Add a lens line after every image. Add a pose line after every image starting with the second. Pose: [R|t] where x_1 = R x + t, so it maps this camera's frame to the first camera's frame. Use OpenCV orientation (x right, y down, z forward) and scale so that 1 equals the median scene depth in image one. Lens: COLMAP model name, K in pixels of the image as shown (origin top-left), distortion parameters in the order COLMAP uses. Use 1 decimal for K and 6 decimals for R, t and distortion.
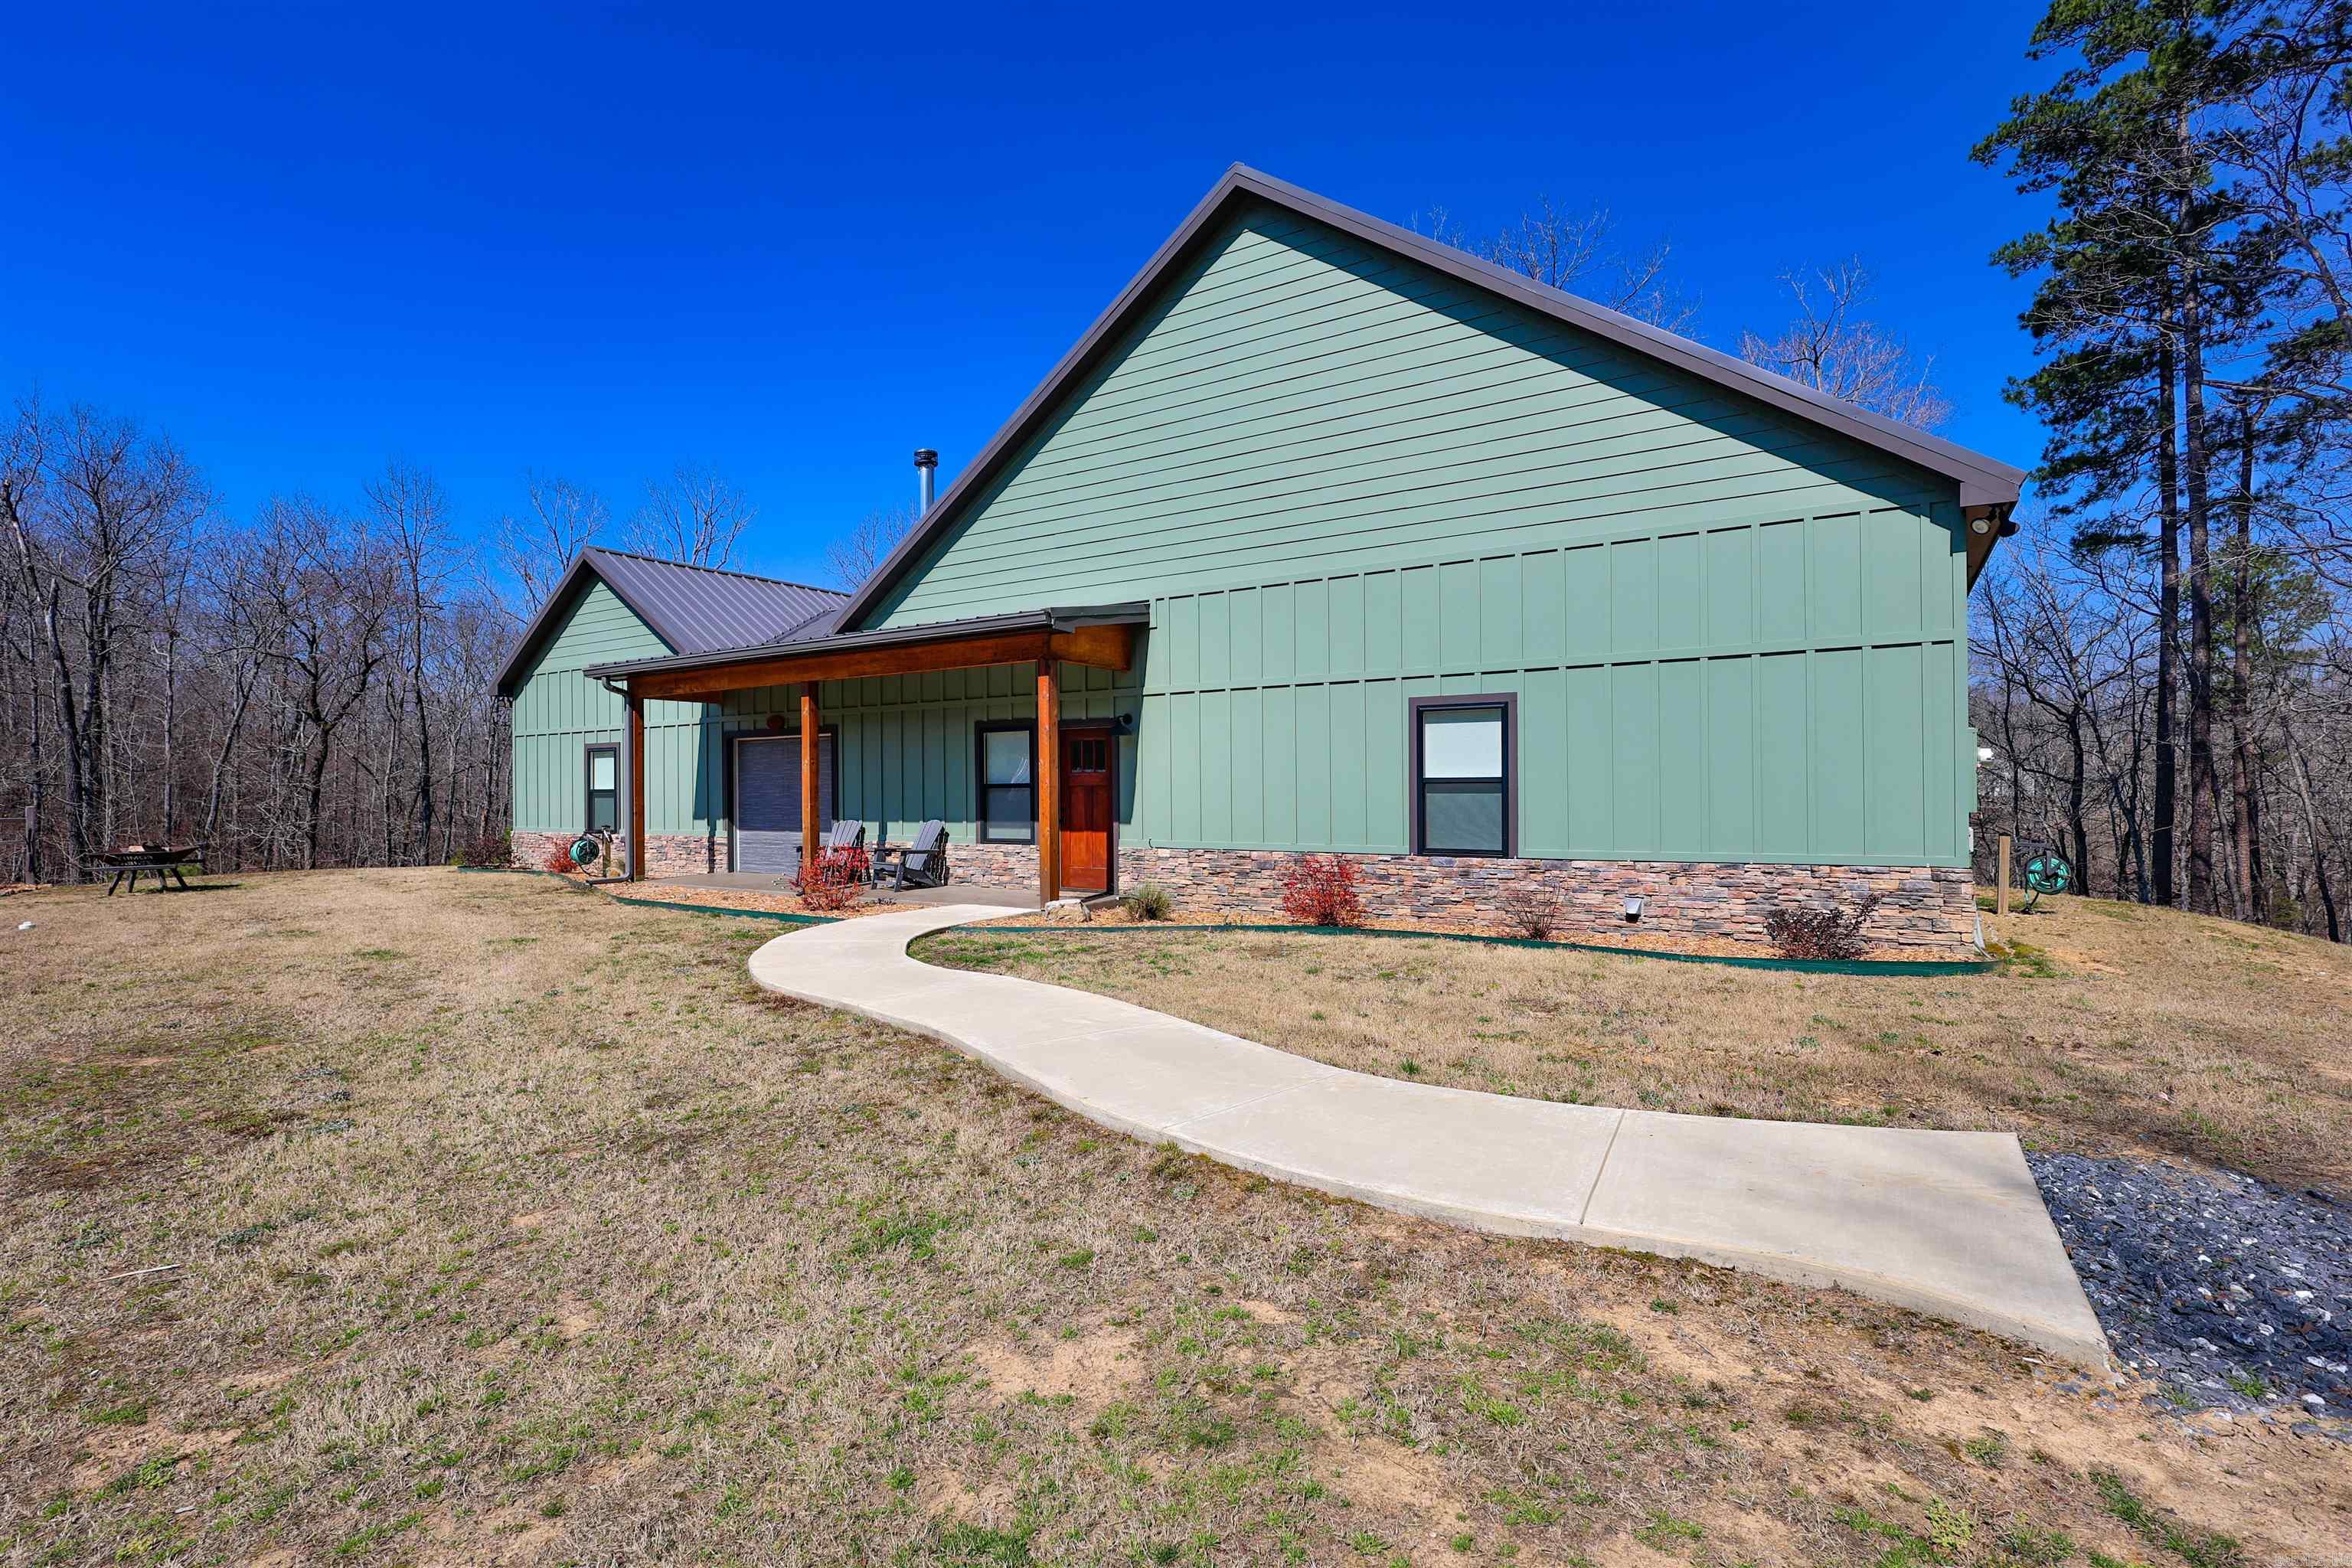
lens RADIAL K [[1140.3, 0, 1177.2], [0, 1140.3, 789.0], [0, 0, 1]] dist [-0.001482, 0.001431]
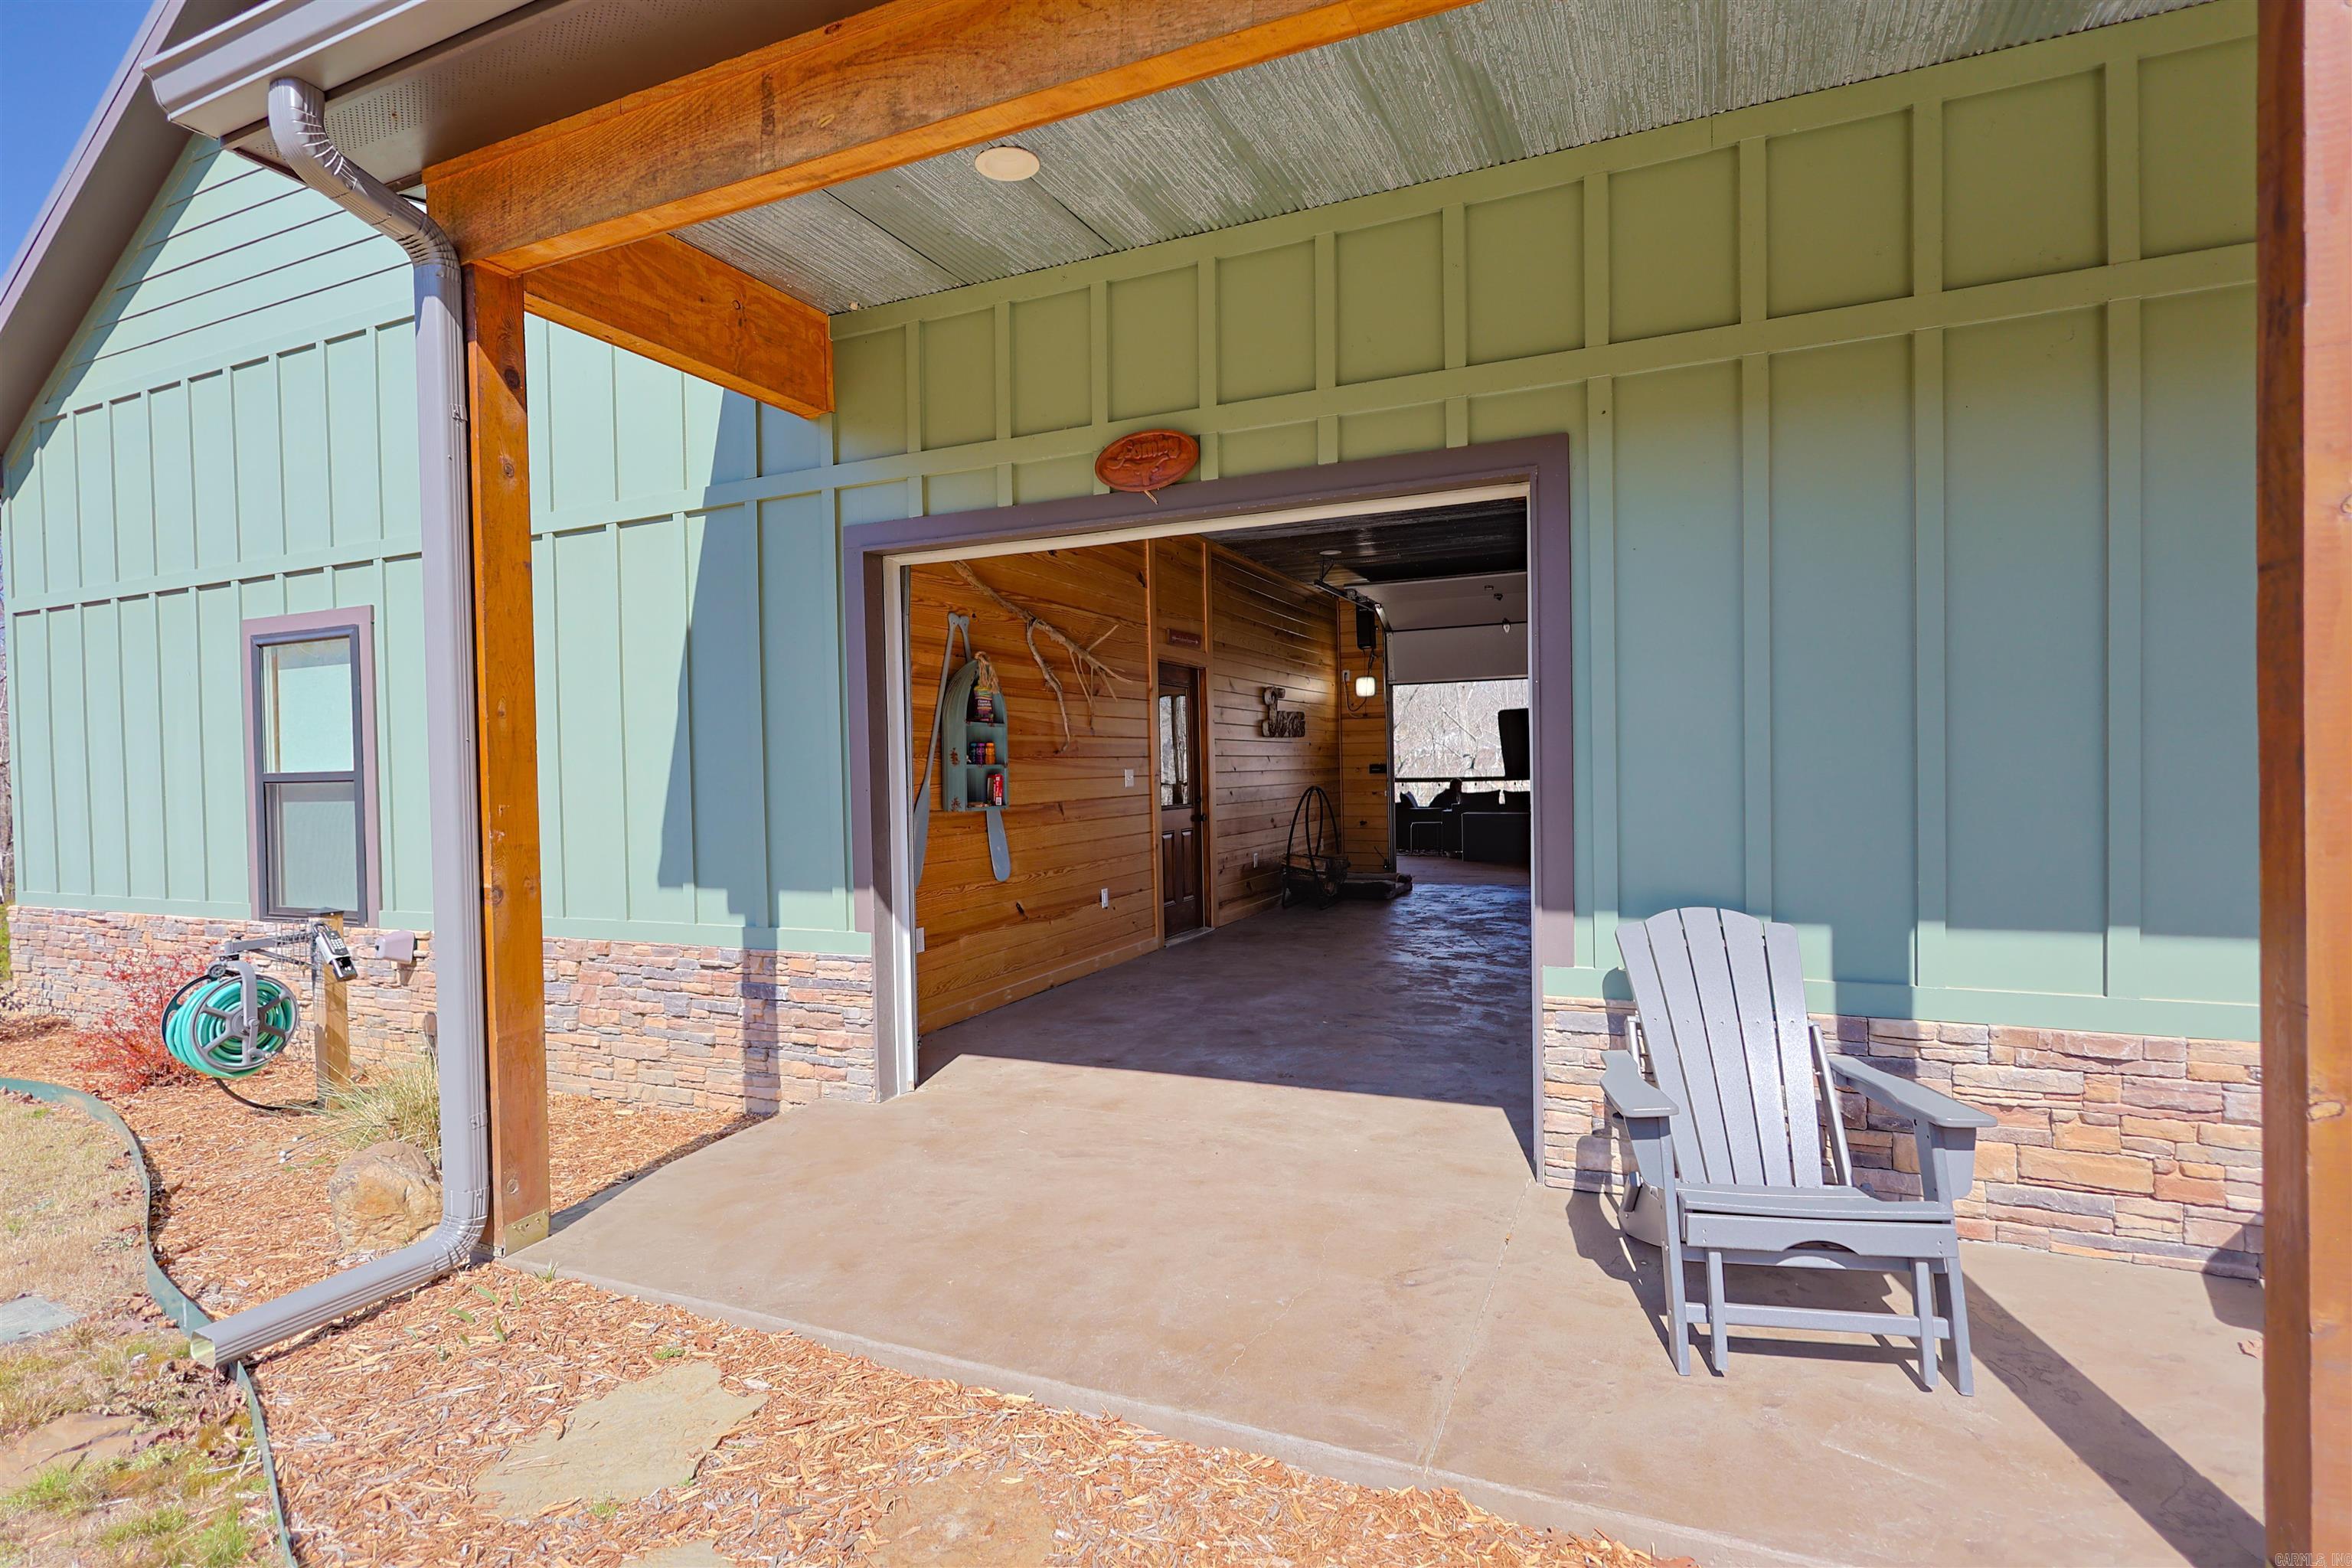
lens RADIAL K [[1140.3, 0, 1187.0], [0, 1140.3, 770.5], [0, 0, 1]] dist [-0.001482, 0.001431]
pose [[0.985051, -0.021004, 0.170979, -0.353789], [0.017635, 0.999620, 0.021197, -0.002295], [-0.171359, -0.017865, 0.985047, 0.716527]]
